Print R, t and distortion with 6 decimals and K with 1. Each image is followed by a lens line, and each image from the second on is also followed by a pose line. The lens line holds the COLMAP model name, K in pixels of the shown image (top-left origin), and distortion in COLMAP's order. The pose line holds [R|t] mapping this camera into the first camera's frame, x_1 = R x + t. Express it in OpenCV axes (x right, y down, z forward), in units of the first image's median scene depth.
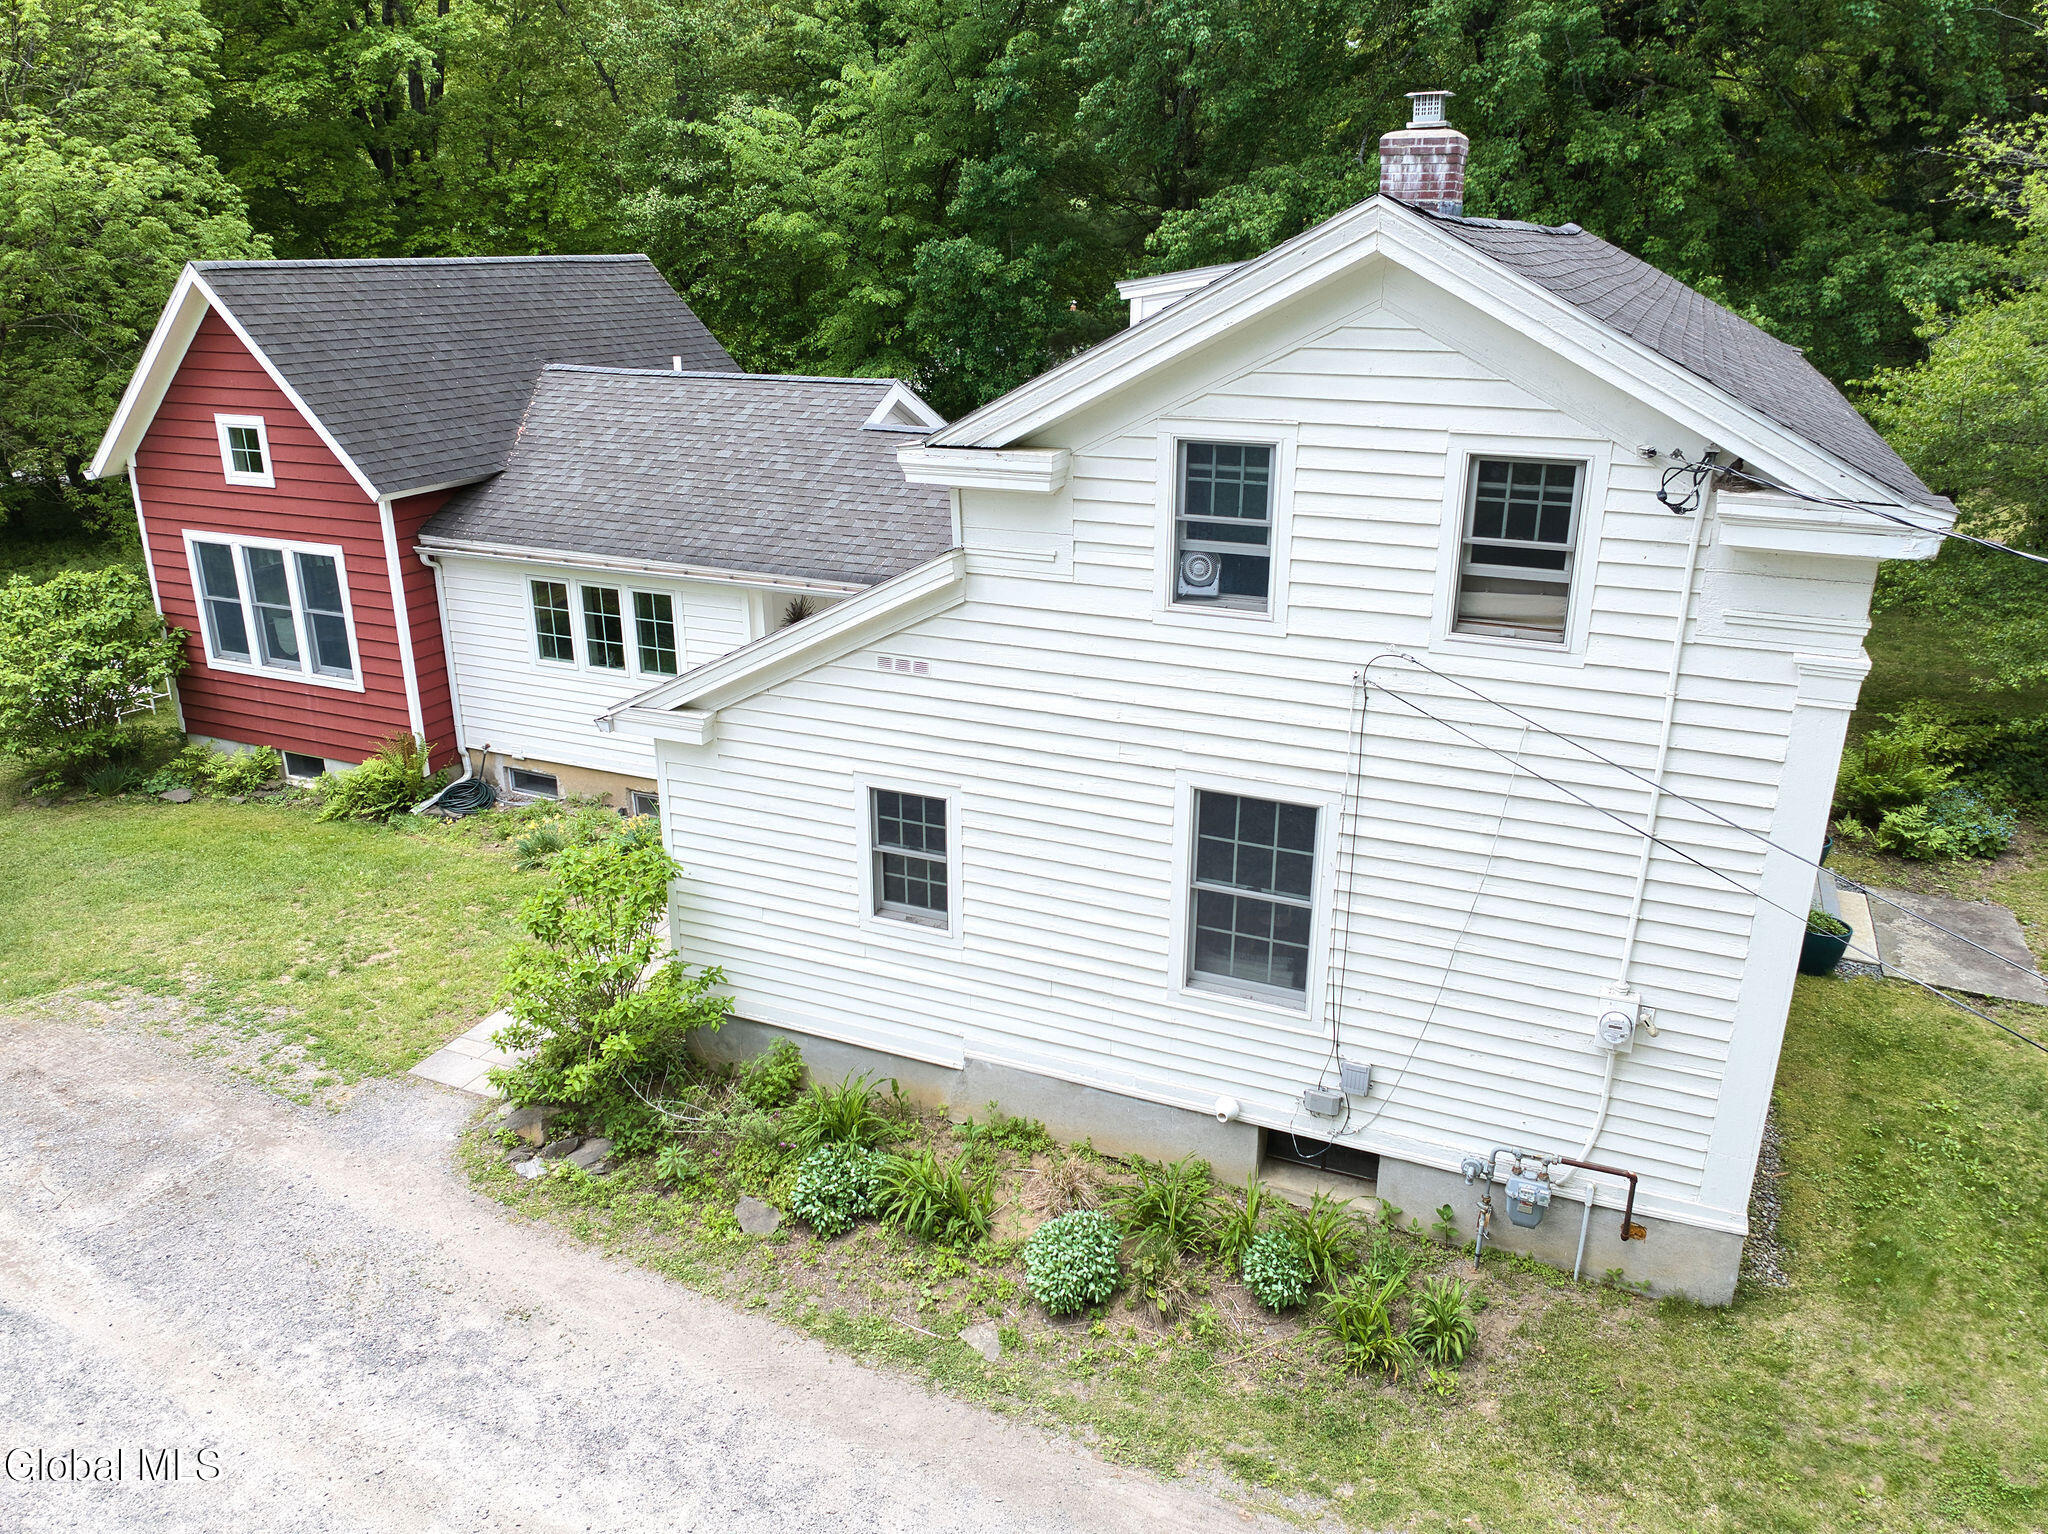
lens RADIAL K [[1457.6, 0, 1023.9], [0, 1457.6, 755.2], [0, 0, 1]] dist [0.004442, -0.010022]
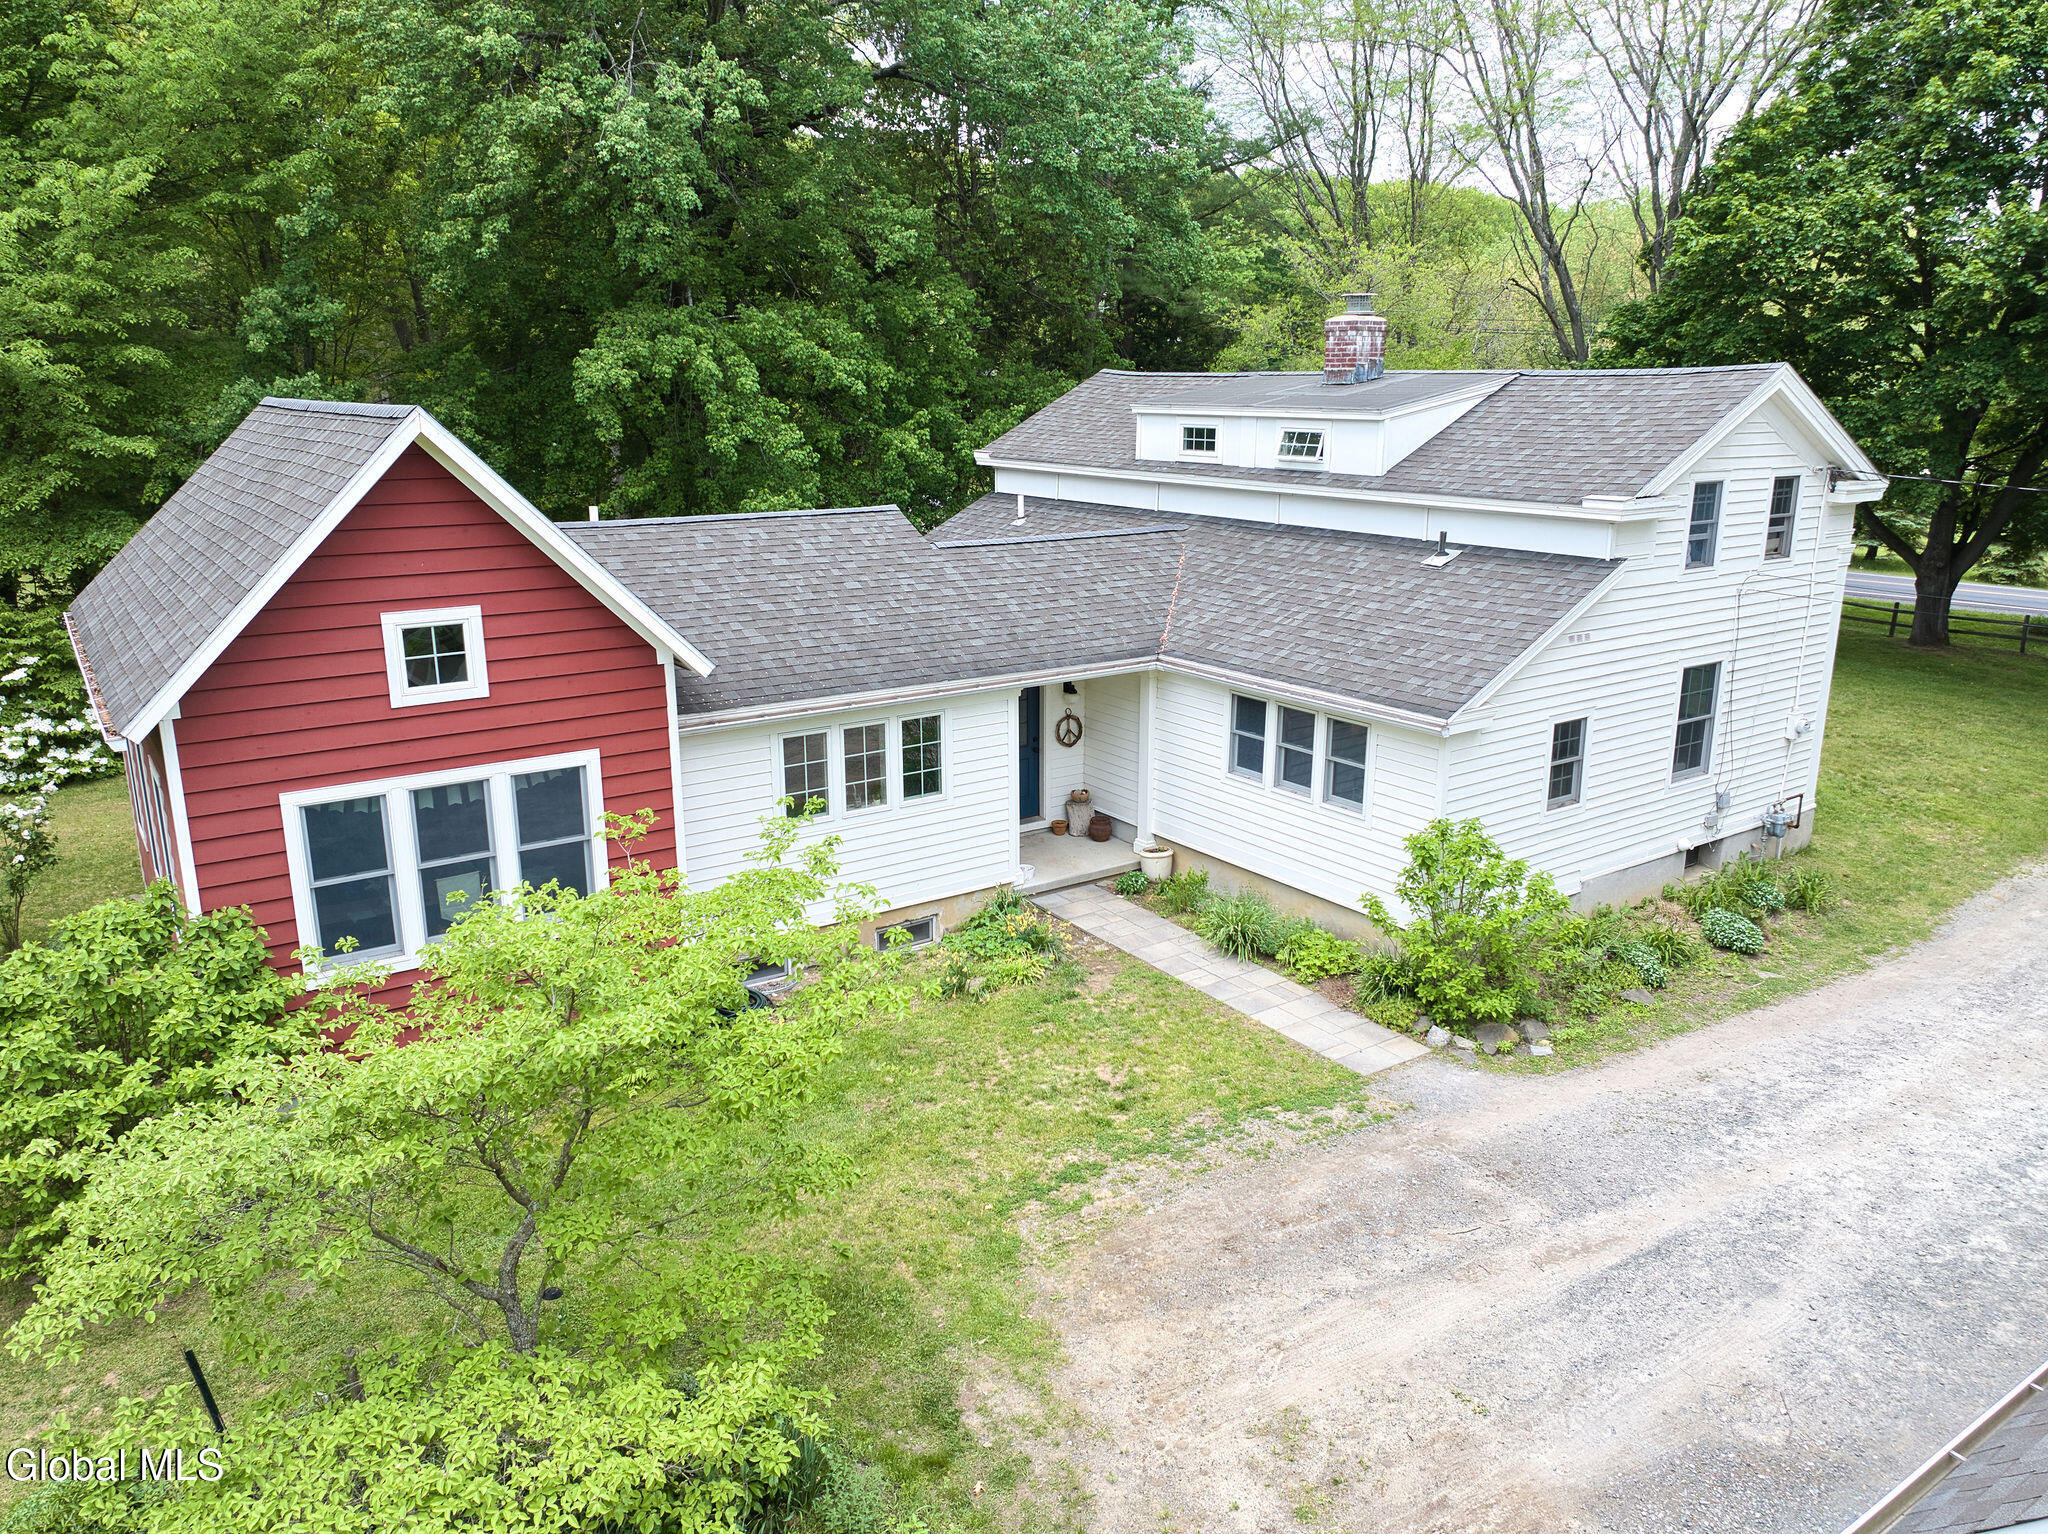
lens RADIAL K [[1457.6, 0, 1025.4], [0, 1457.6, 768.1], [0, 0, 1]] dist [0.004442, -0.010022]
pose [[0.513032, -0.219538, 0.829820, -1.048518], [0.283165, 0.955908, 0.077830, -0.132698], [-0.810318, 0.195047, 0.552576, 0.374086]]
